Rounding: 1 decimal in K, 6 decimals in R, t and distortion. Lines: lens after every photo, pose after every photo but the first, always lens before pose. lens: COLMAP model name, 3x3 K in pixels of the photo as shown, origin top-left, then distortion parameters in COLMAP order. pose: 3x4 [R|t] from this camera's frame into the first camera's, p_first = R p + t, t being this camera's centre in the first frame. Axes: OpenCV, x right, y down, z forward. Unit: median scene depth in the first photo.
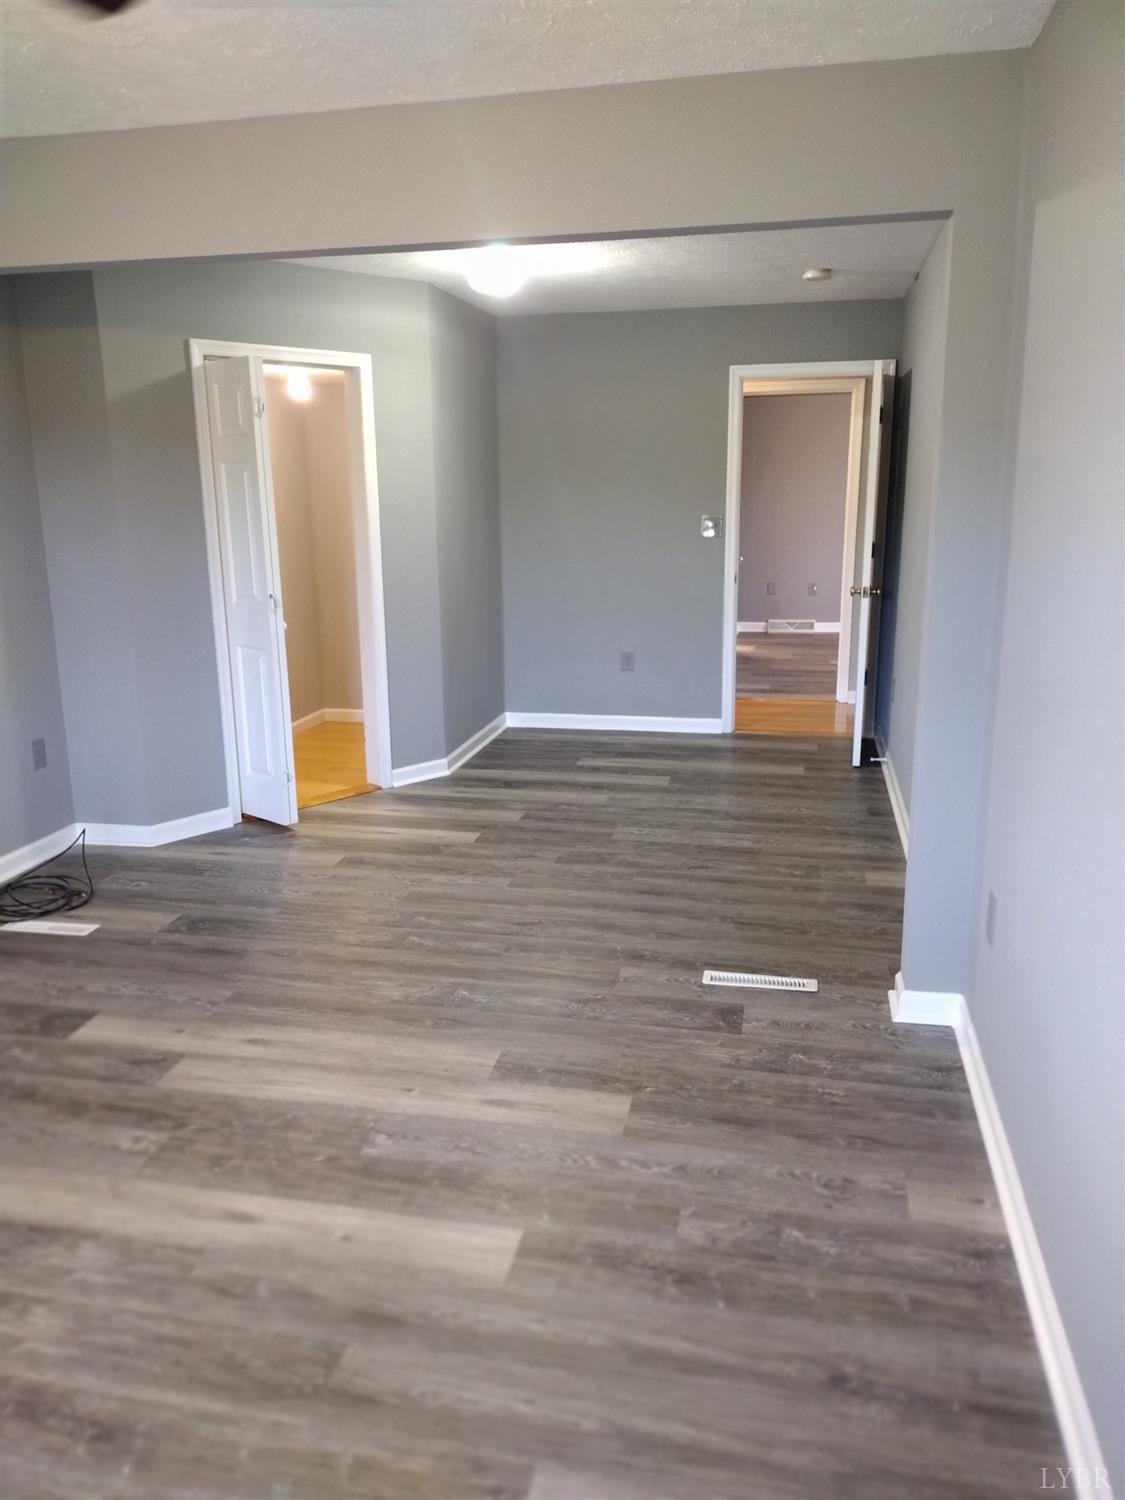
lens RADIAL K [[1117.6, 0, 565.3], [0, 1117.6, 744.0], [0, 0, 1]] dist [0.092855, -0.120602]
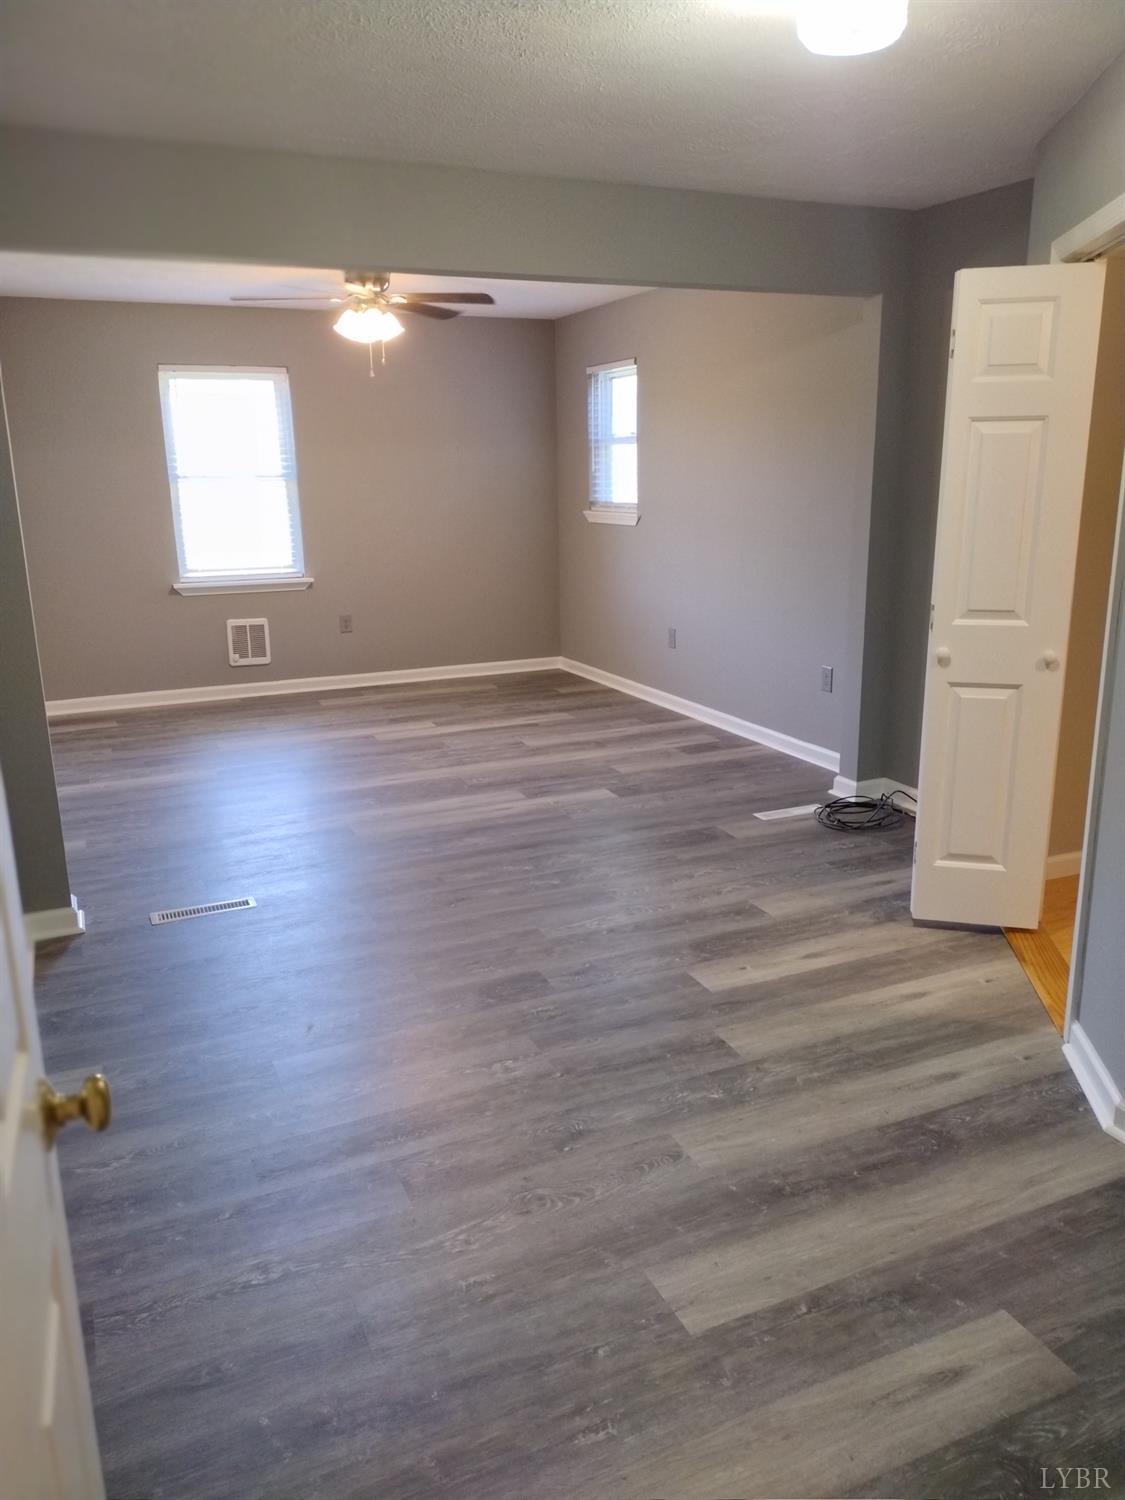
lens RADIAL K [[1117.6, 0, 565.3], [0, 1117.6, 744.0], [0, 0, 1]] dist [0.092855, -0.120602]
pose [[-0.810049, 0.166676, -0.562173, 0.389888], [-0.111663, 0.897354, 0.426951, -0.369294], [0.575631, 0.408625, -0.708290, 1.555648]]
